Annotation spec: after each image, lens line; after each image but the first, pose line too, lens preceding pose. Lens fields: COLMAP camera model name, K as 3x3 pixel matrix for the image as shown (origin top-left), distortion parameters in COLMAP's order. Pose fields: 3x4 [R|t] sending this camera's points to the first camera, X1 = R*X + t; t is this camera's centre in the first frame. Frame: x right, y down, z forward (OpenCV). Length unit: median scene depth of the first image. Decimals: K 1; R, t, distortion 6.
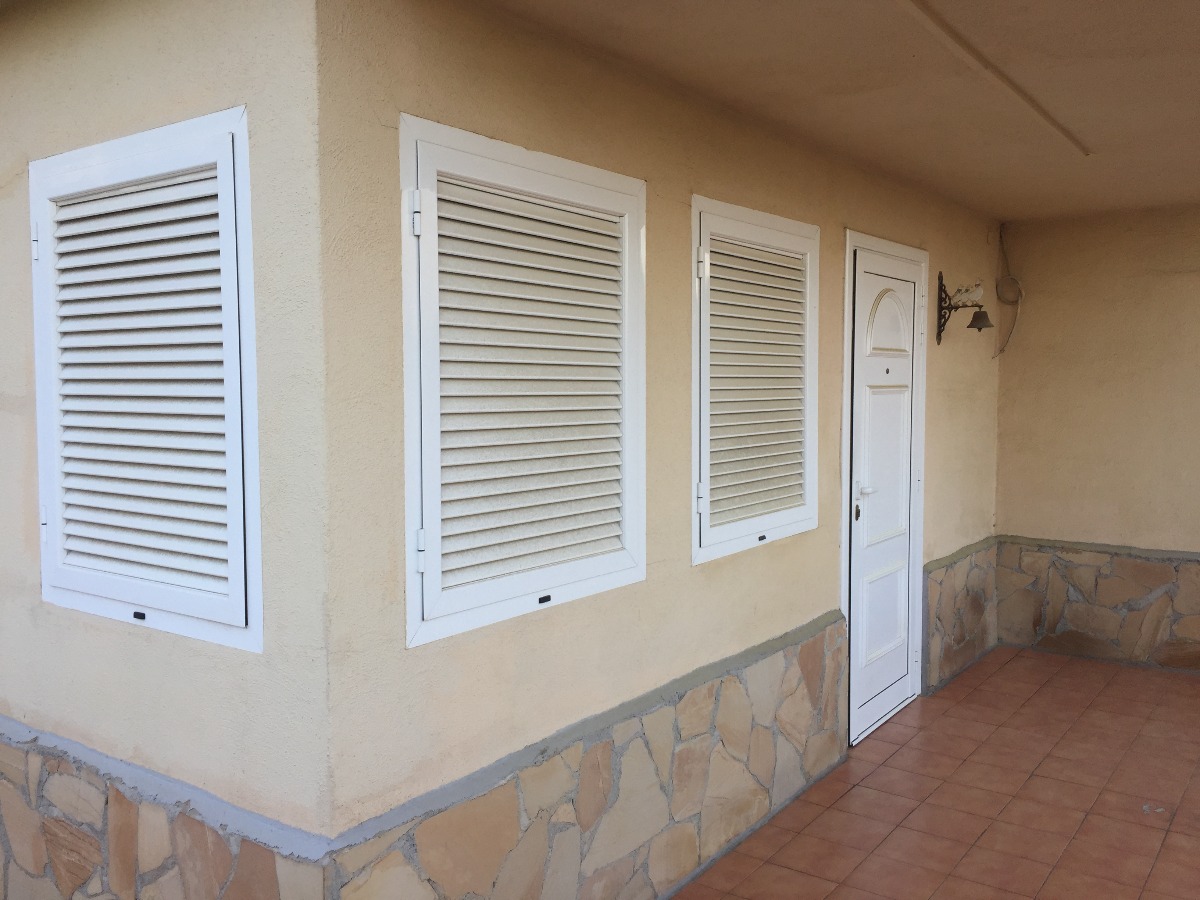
lens RADIAL K [[1035.6, 0, 594.0], [0, 1035.6, 449.7], [0, 0, 1]] dist [0.074562, -0.087414]
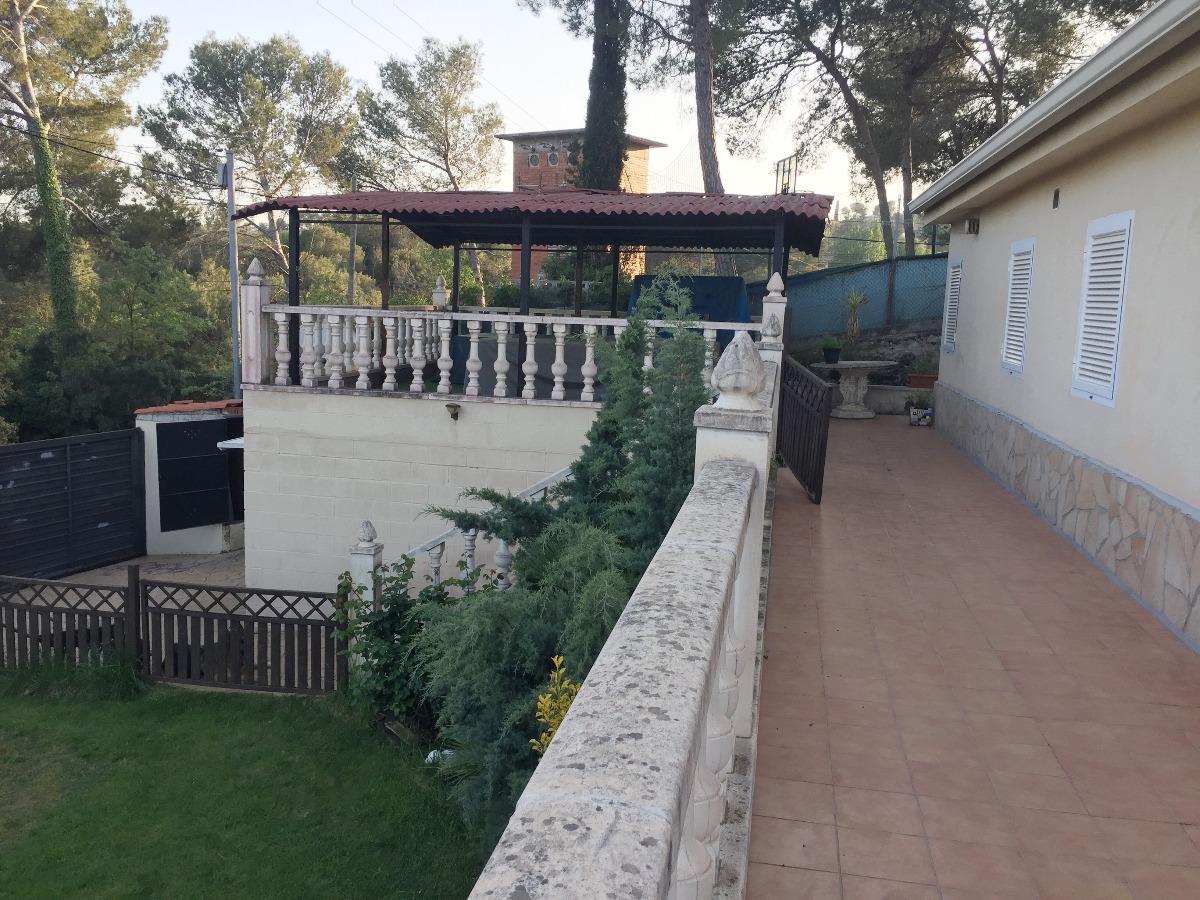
lens RADIAL K [[1035.6, 0, 599.3], [0, 1035.6, 449.2], [0, 0, 1]] dist [0.074562, -0.087414]
pose [[0.430305, 0.156723, -0.888974, 0.312051], [-0.091359, 0.987317, 0.129839, 0.012704], [0.898048, 0.025345, 0.439166, -0.281783]]
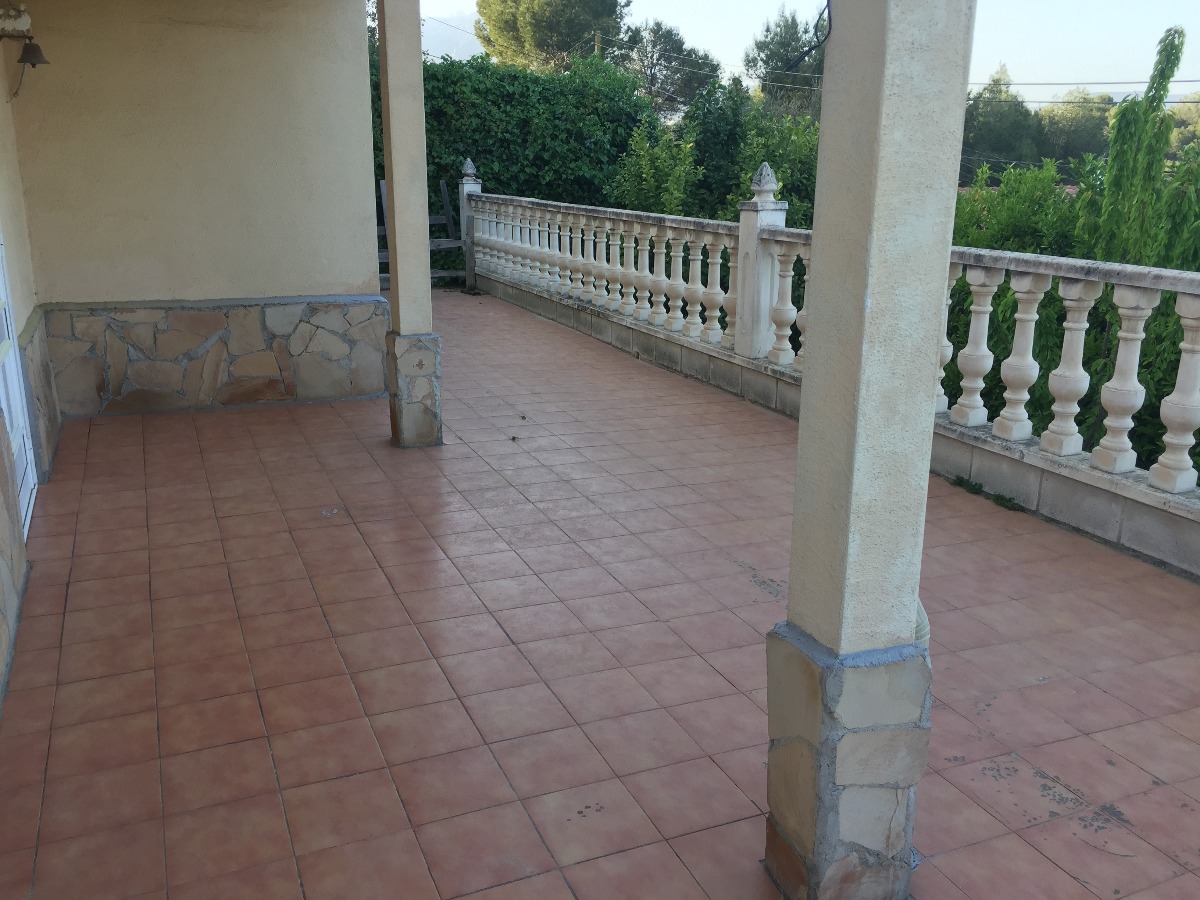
lens RADIAL K [[1035.6, 0, 597.8], [0, 1035.6, 444.4], [0, 0, 1]] dist [0.074562, -0.087414]
pose [[0.502805, -0.220296, 0.835857, -0.186981], [0.038141, 0.971692, 0.233153, 0.005440], [-0.863558, -0.085351, 0.496974, 0.115391]]
